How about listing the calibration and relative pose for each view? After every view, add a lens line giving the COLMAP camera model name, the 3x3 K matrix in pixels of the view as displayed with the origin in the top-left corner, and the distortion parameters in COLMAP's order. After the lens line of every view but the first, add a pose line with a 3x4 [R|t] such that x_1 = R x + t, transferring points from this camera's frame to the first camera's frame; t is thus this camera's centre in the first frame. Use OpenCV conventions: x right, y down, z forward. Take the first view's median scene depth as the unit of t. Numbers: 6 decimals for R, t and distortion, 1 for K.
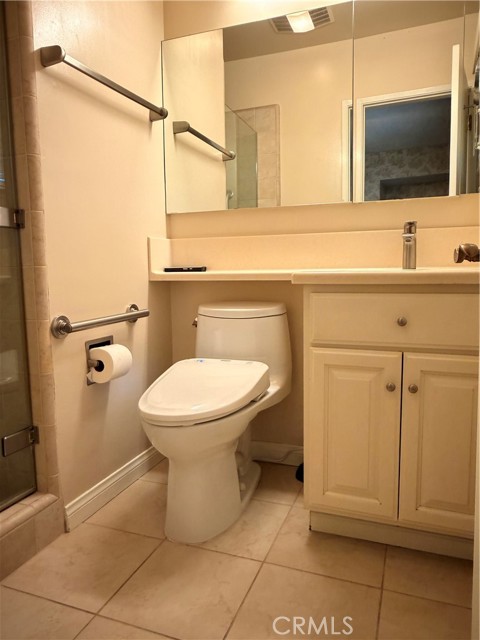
lens RADIAL K [[463.9, 0, 240.0], [0, 463.9, 320.0], [0, 0, 1]] dist [-0.001490, 0.000084]
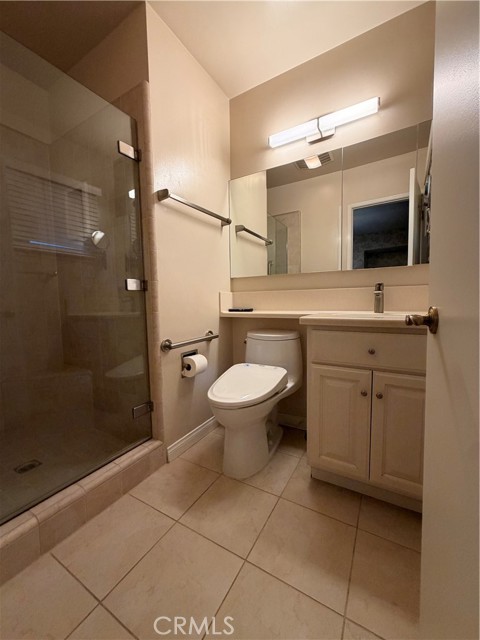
lens RADIAL K [[255.6, 0, 241.4], [0, 255.6, 321.8], [0, 0, 1]] dist [0.001381, 0.001056]
pose [[0.986947, 0.010008, -0.160733, 0.049410], [-0.013827, 0.999648, -0.022658, -0.056627], [0.160450, 0.024585, 0.986738, 0.080452]]
